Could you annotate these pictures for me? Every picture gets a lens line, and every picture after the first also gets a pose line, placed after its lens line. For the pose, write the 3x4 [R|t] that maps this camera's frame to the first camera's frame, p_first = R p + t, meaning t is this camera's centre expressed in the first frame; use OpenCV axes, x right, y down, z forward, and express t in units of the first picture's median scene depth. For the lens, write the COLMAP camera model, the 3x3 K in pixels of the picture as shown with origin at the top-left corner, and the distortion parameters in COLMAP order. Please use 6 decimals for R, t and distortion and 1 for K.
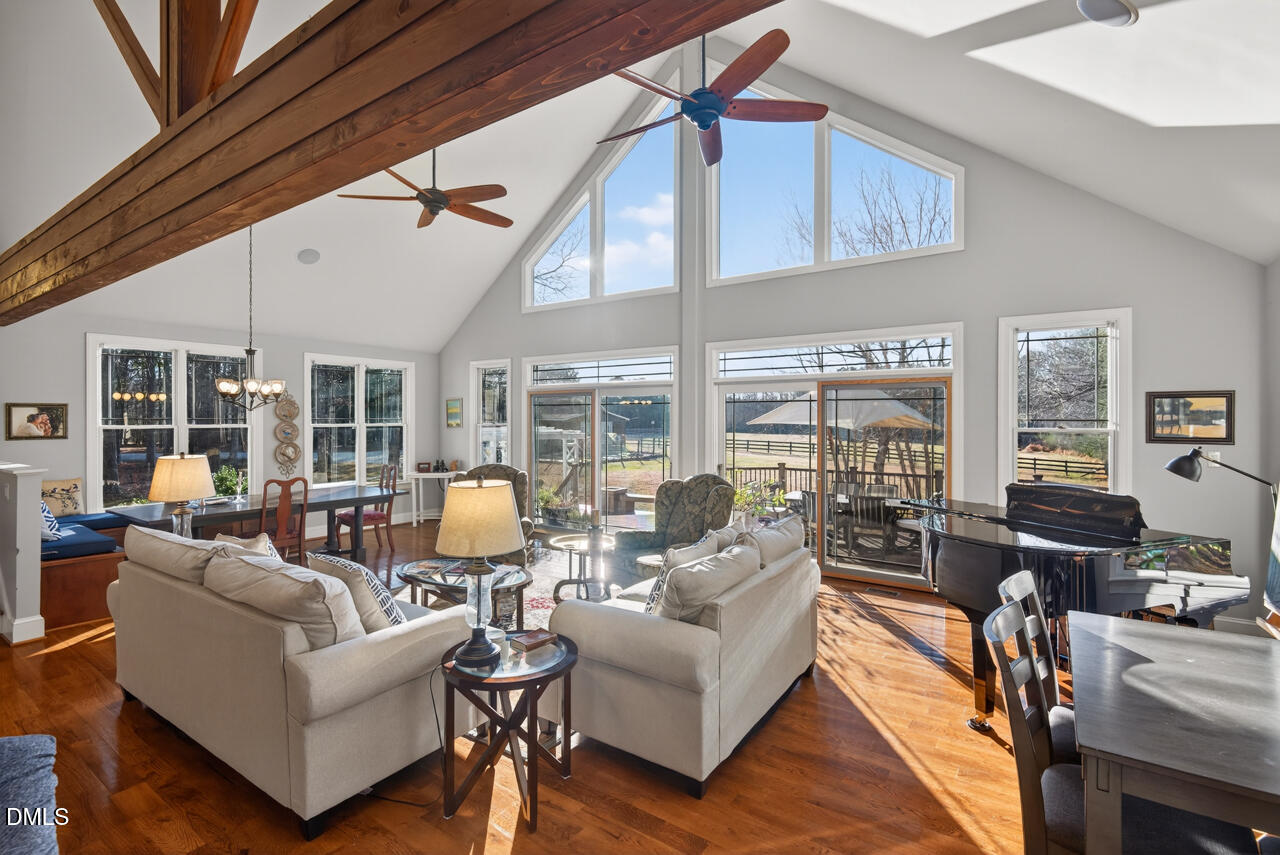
lens RADIAL K [[584.7, 0, 644.1], [0, 584.7, 418.9], [0, 0, 1]] dist [0.003795, -0.004482]
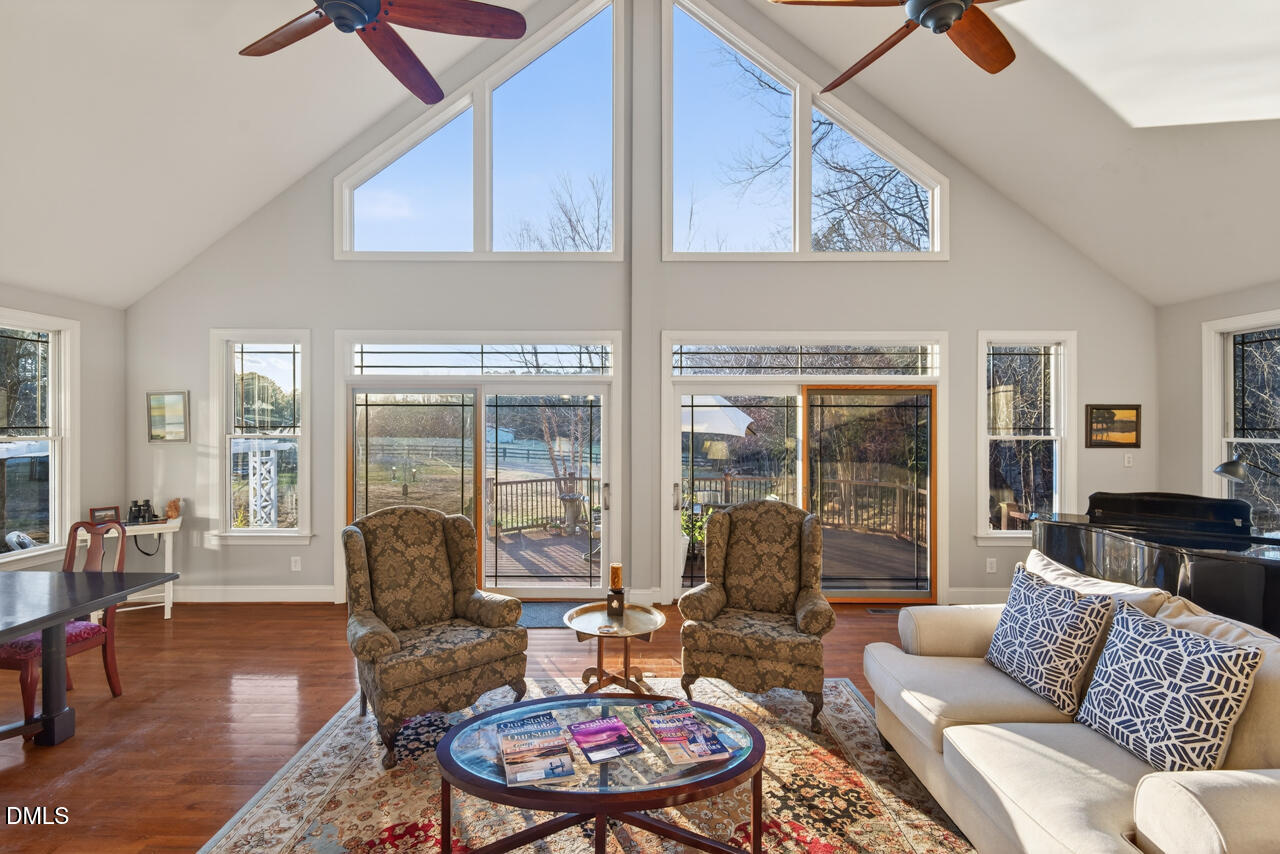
lens RADIAL K [[584.7, 0, 639.7], [0, 584.7, 418.8], [0, 0, 1]] dist [0.003795, -0.004482]
pose [[0.824279, 0.001086, 0.566182, -0.429096], [-0.000574, 0.999999, -0.001083, -0.011685], [-0.566183, 0.000568, 0.824279, 0.428230]]
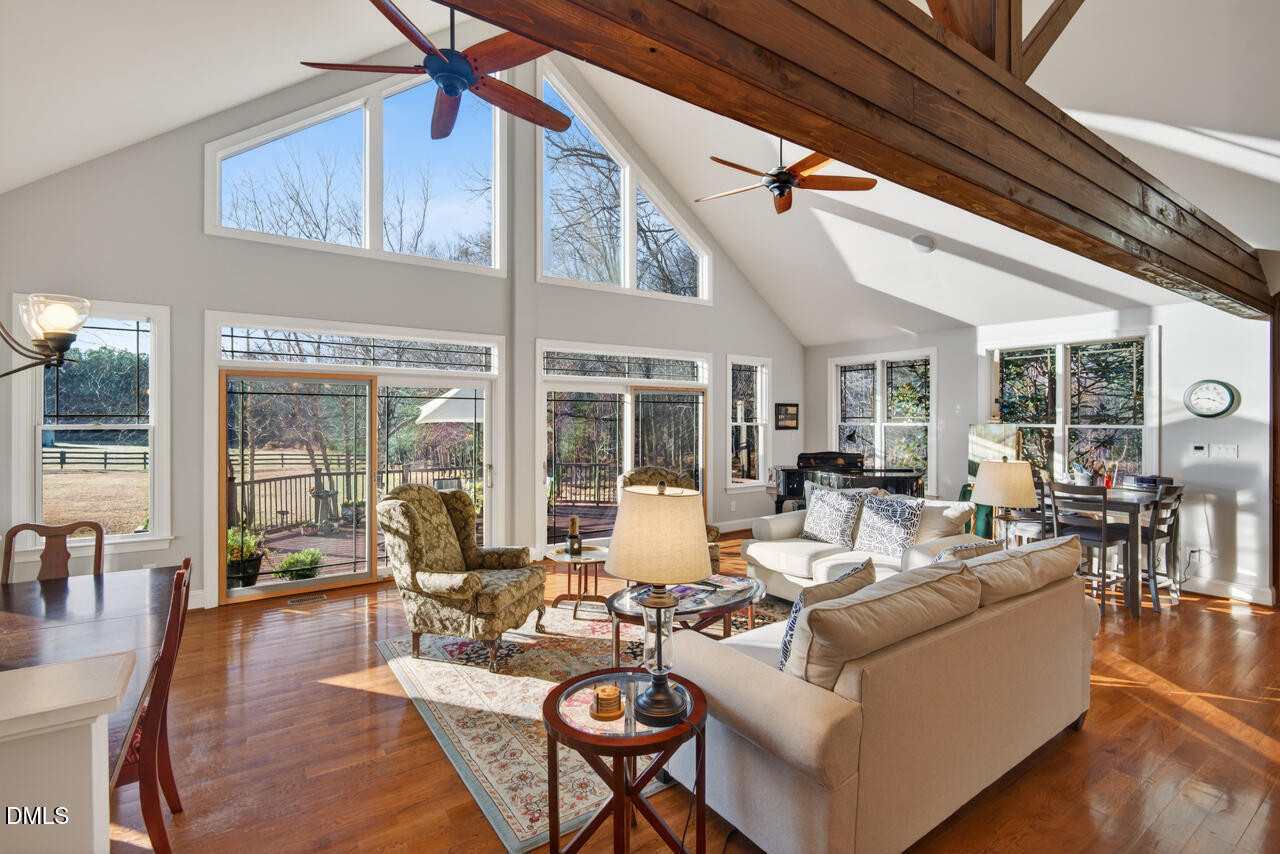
lens RADIAL K [[584.7, 0, 638.5], [0, 584.7, 416.9], [0, 0, 1]] dist [0.003795, -0.004482]
pose [[0.364332, 0.000020, 0.931269, -0.863784], [-0.002653, 0.999996, 0.001016, -0.001725], [-0.931265, -0.002840, 0.364331, 0.570930]]
